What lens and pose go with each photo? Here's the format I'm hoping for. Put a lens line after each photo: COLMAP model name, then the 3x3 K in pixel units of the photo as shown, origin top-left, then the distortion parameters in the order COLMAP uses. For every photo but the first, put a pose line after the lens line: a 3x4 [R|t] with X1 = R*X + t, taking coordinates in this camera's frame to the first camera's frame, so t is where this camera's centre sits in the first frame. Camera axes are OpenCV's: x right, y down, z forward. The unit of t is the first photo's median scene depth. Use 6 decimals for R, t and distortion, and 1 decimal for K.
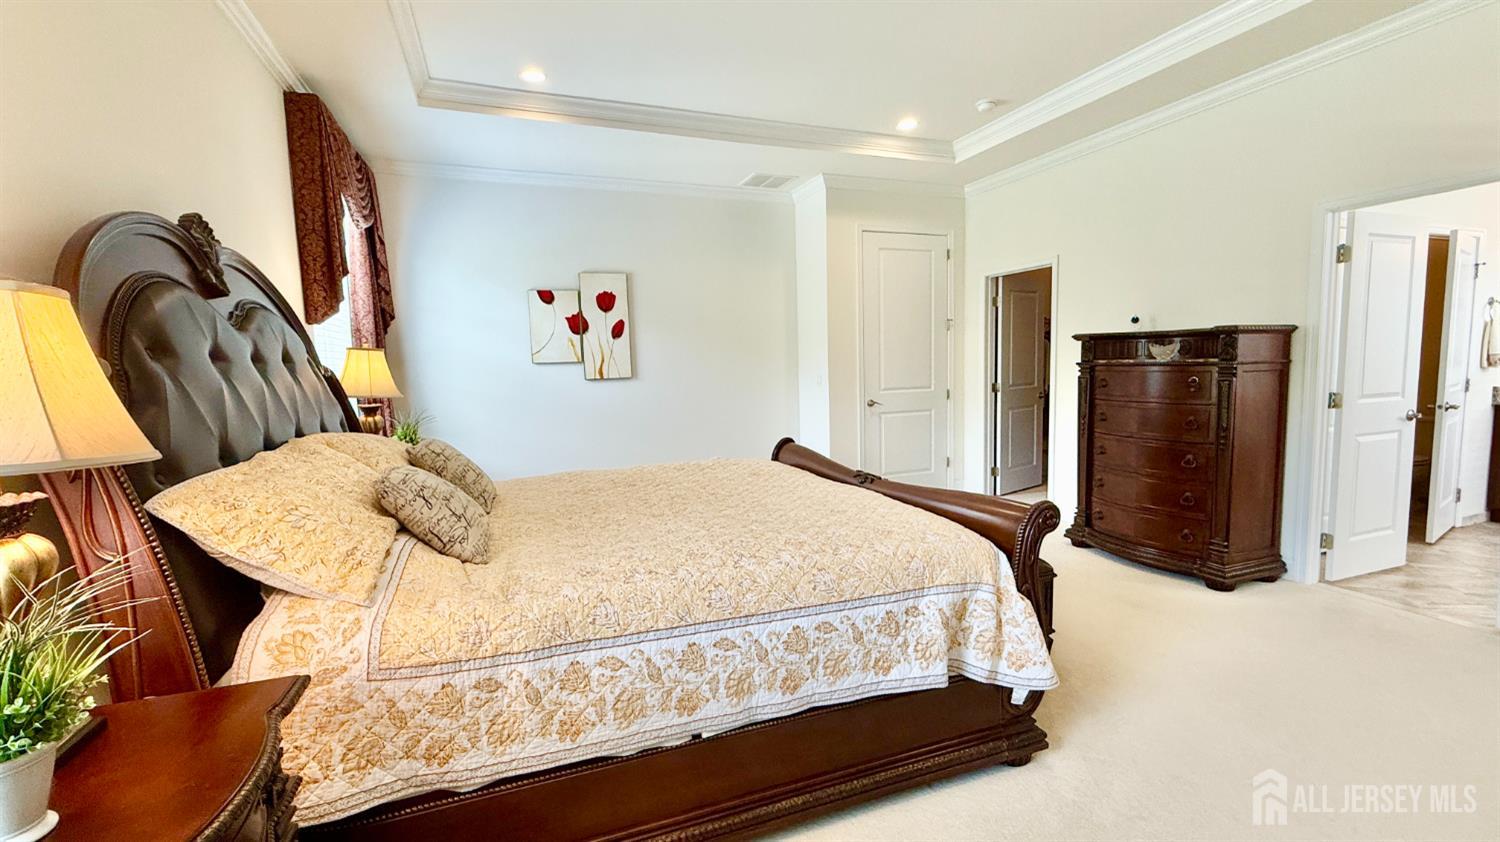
lens RADIAL K [[626.2, 0, 750.0], [0, 626.2, 421.0], [0, 0, 1]] dist [0.001136, 0.000324]
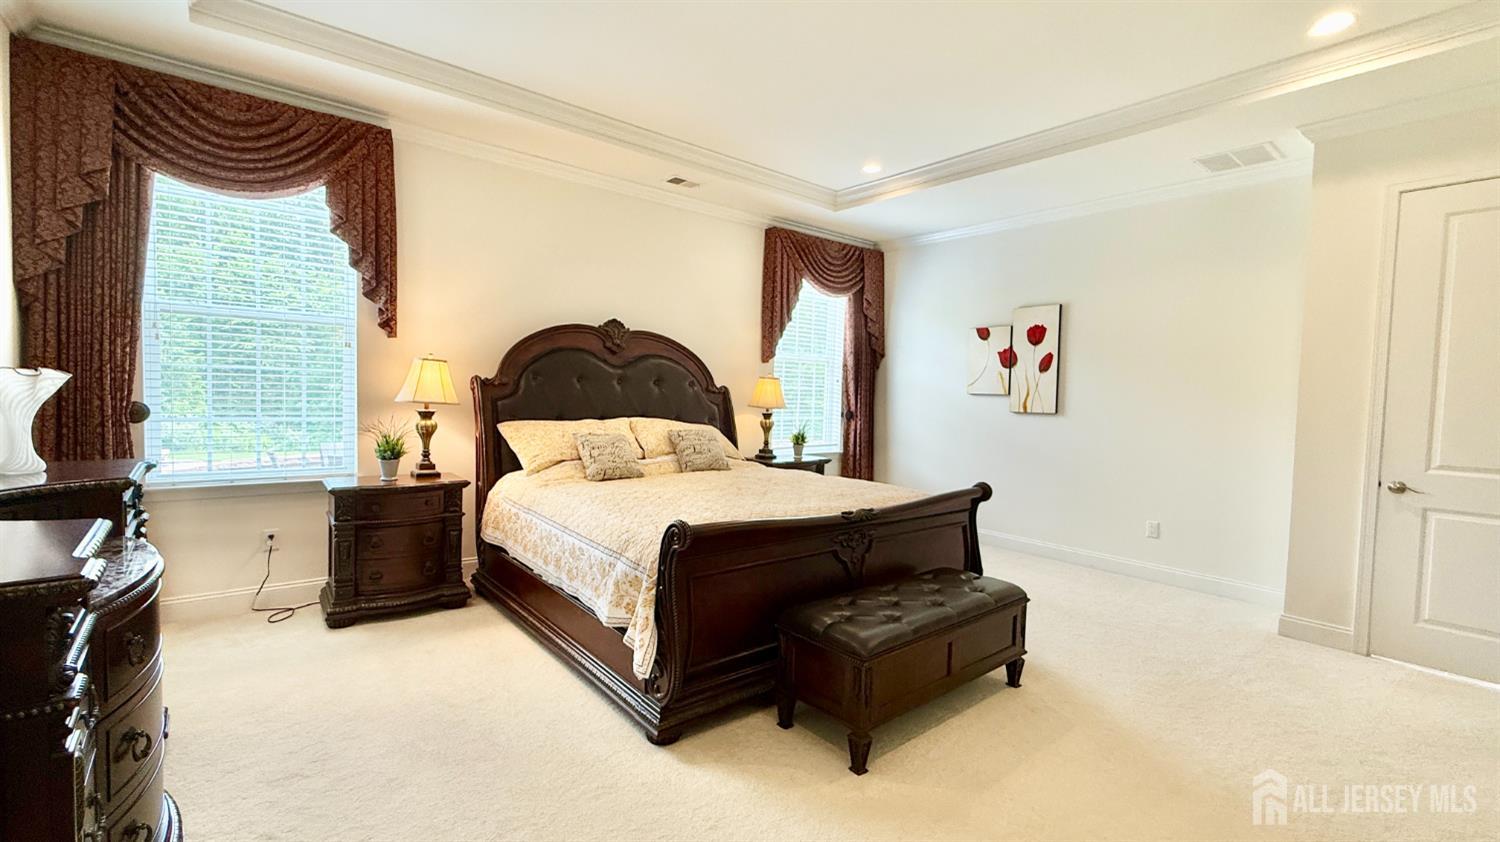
lens RADIAL K [[652.7, 0, 773.2], [0, 652.7, 422.9], [0, 0, 1]] dist [-0.001675, -0.000434]
pose [[0.330488, 0.080019, -0.940412, 0.611855], [-0.125787, 0.991245, 0.040139, -0.043087], [0.935390, 0.105026, 0.337660, 0.283949]]
